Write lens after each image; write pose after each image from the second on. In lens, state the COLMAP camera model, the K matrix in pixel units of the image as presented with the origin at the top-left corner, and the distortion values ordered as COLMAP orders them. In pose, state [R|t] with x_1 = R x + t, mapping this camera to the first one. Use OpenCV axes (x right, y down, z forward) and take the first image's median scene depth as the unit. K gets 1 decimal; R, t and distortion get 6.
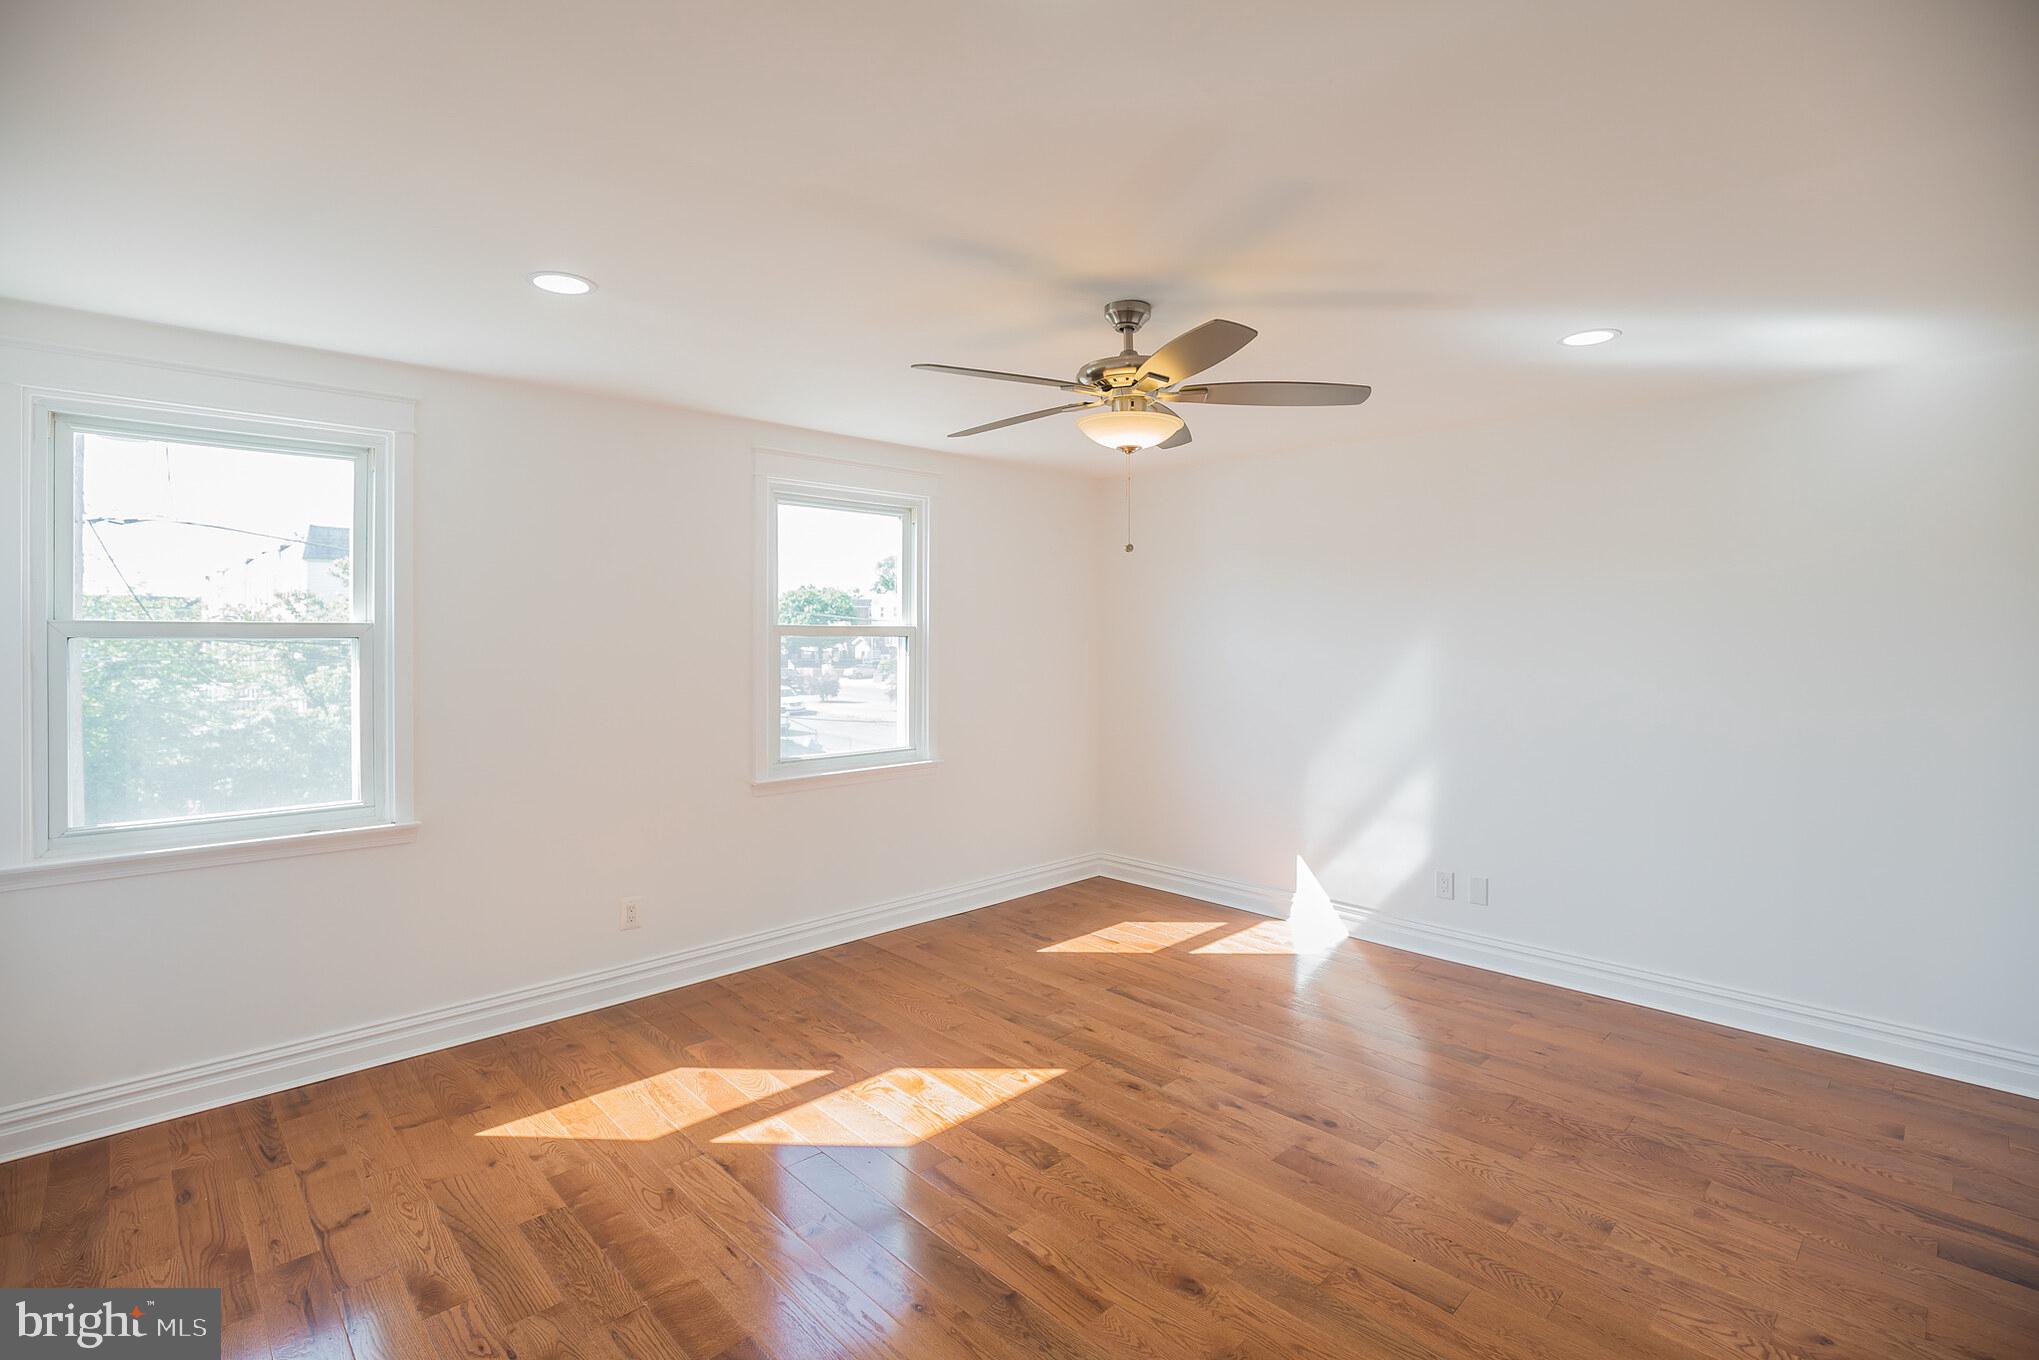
lens RADIAL K [[945.3, 0, 1013.8], [0, 945.3, 644.4], [0, 0, 1]] dist [-0.029910, 0.000658]
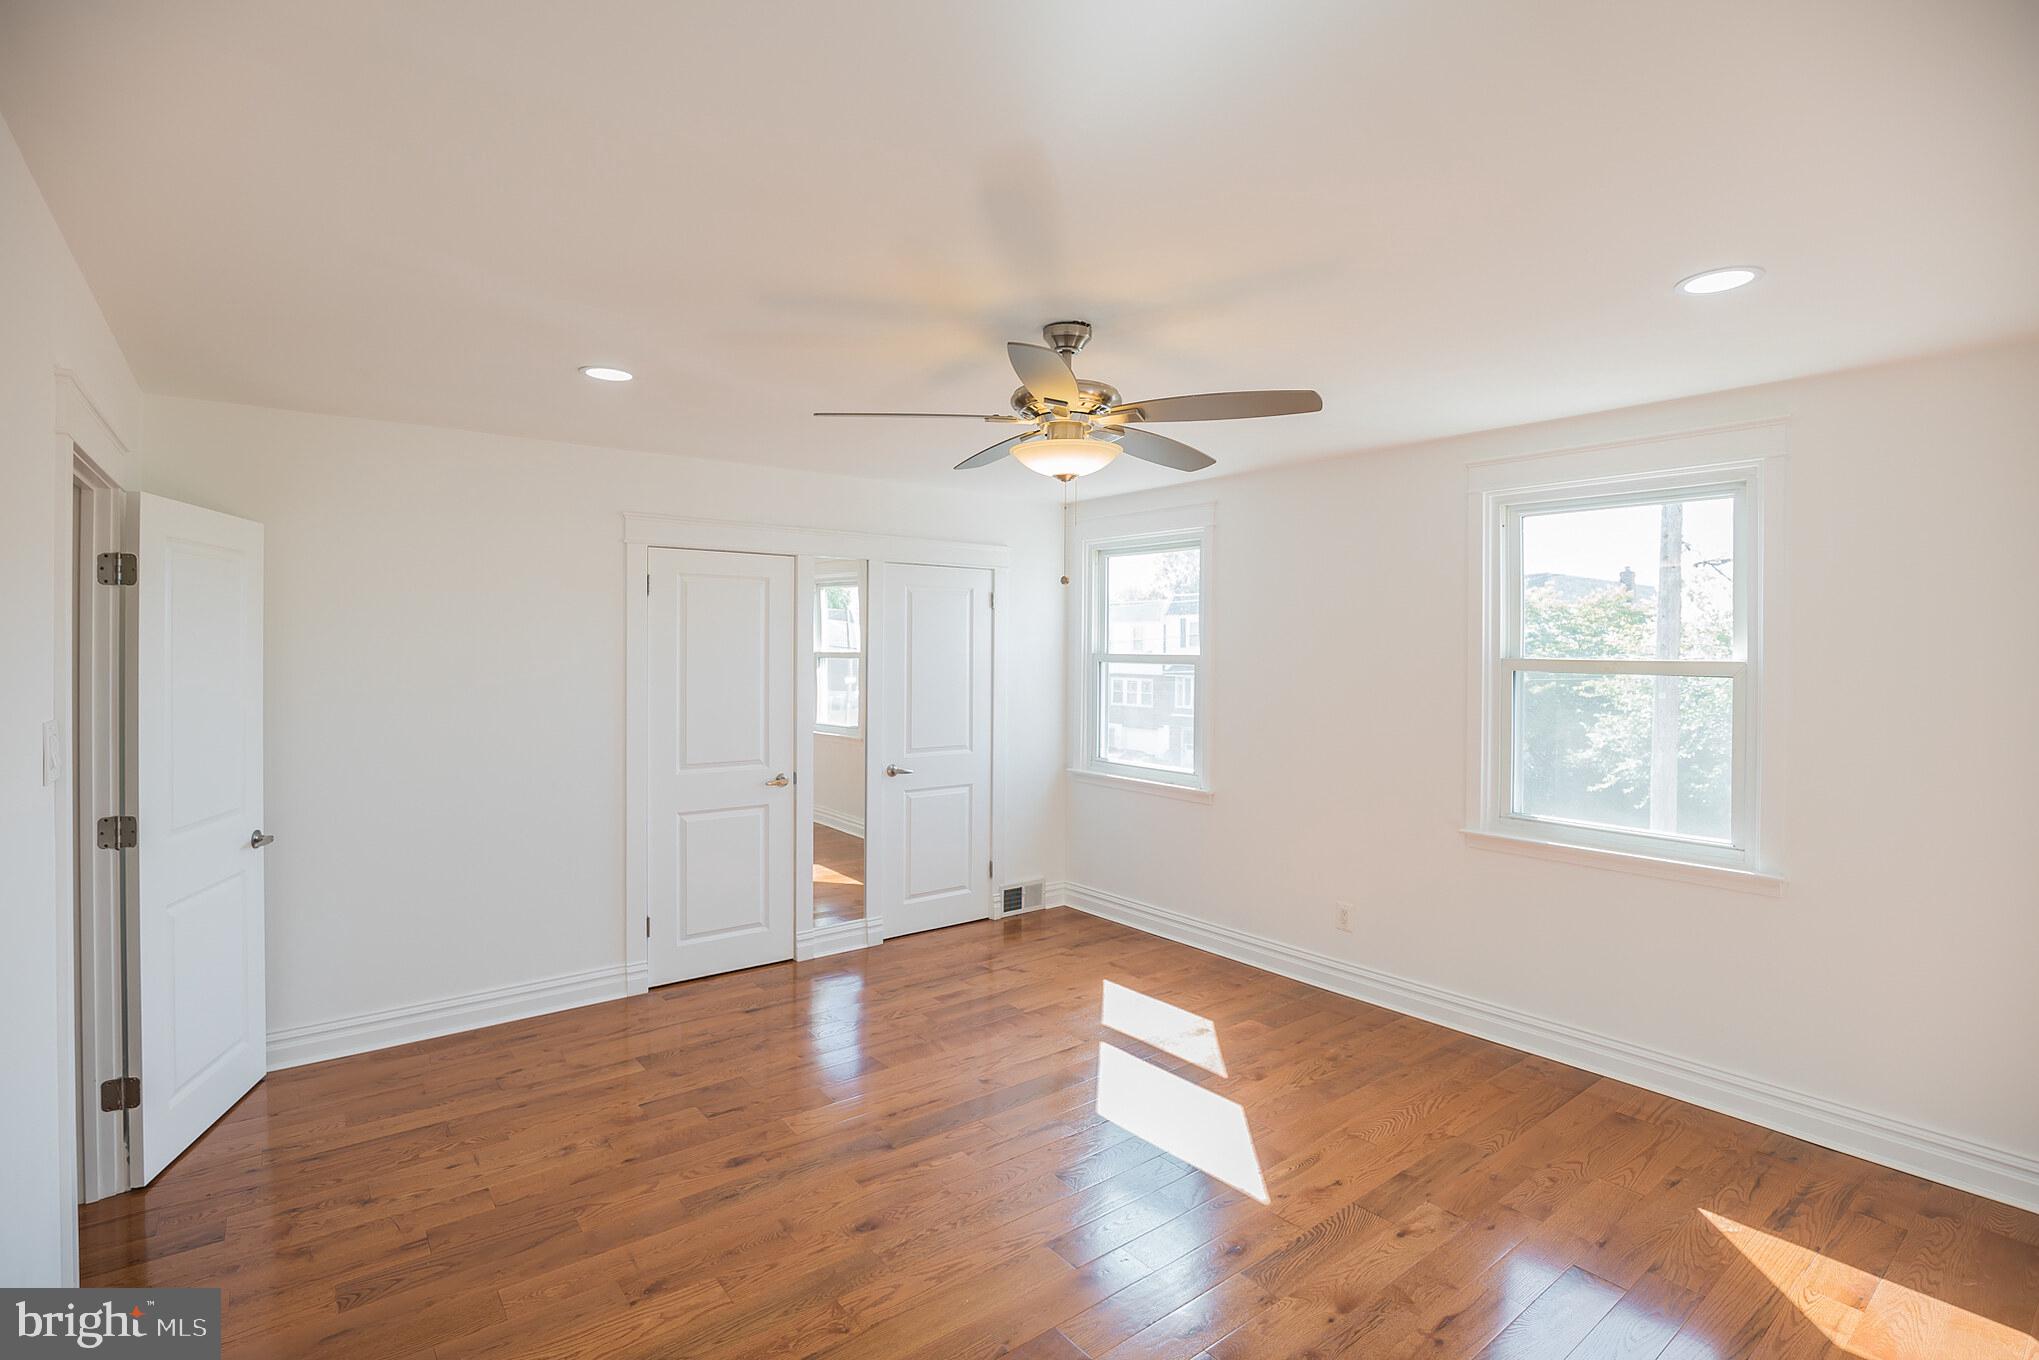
lens RADIAL K [[945.3, 0, 1013.8], [0, 945.3, 644.4], [0, 0, 1]] dist [-0.029910, 0.000658]
pose [[-0.099993, -0.015113, -0.994873, 0.839415], [-0.025170, 0.999603, -0.012655, -0.013316], [0.994670, 0.023775, -0.100334, 0.806969]]
